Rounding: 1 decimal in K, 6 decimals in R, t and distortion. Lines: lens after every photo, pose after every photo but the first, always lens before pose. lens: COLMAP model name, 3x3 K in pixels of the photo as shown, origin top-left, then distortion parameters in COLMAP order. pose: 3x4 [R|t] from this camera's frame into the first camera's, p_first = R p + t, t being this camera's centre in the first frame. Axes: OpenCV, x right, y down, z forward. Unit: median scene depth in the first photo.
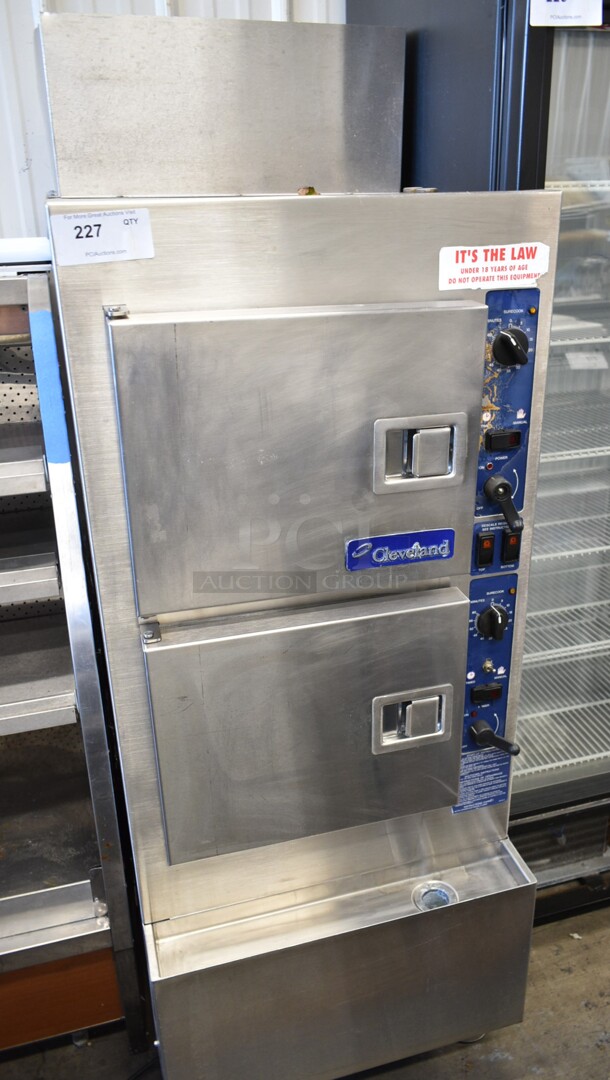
lens RADIAL K [[878.6, 0, 330.8], [0, 878.6, 534.6], [0, 0, 1]] dist [-0.017299, 0.003749]
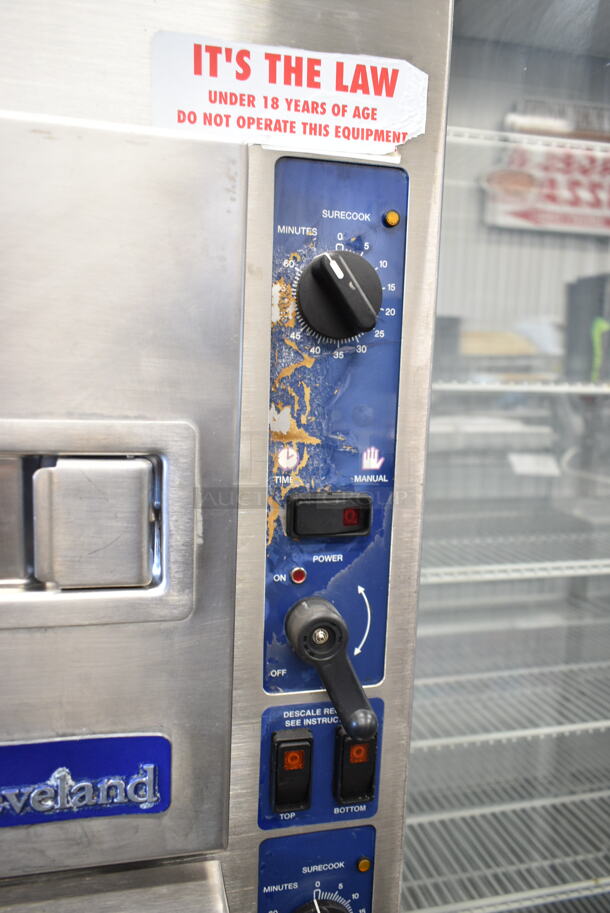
lens RADIAL K [[704.9, 0, 305.0], [0, 704.9, 456.5], [0, 0, 1]] dist [-0.015092, 0.000573]
pose [[0.997715, 0.050380, -0.045021, 0.190693], [-0.060153, 0.965769, -0.252333, -0.045798], [0.030767, 0.254464, 0.966593, 0.630755]]
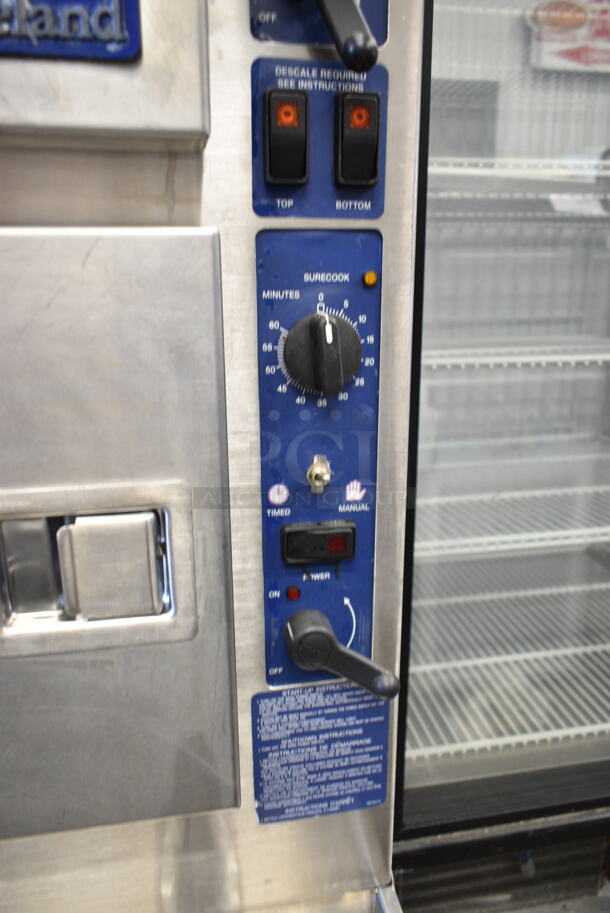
lens RADIAL K [[704.9, 0, 305.0], [0, 704.9, 456.5], [0, 0, 1]] dist [-0.015092, 0.000573]
pose [[0.994842, 0.036702, -0.094564, 0.219809], [-0.047943, 0.991678, -0.119479, 0.196405], [0.089392, 0.123396, 0.988323, 0.710586]]
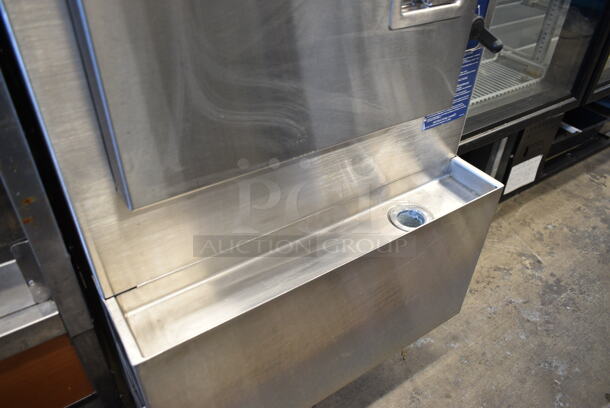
lens RADIAL K [[471.0, 0, 305.0], [0, 471.0, 204.0], [0, 0, 1]] dist [-0.015092, 0.000573]
pose [[0.954406, -0.147967, 0.259257, -0.149152], [0.076516, 0.960751, 0.266652, 0.286514], [-0.288537, -0.234657, 0.928268, 0.624608]]
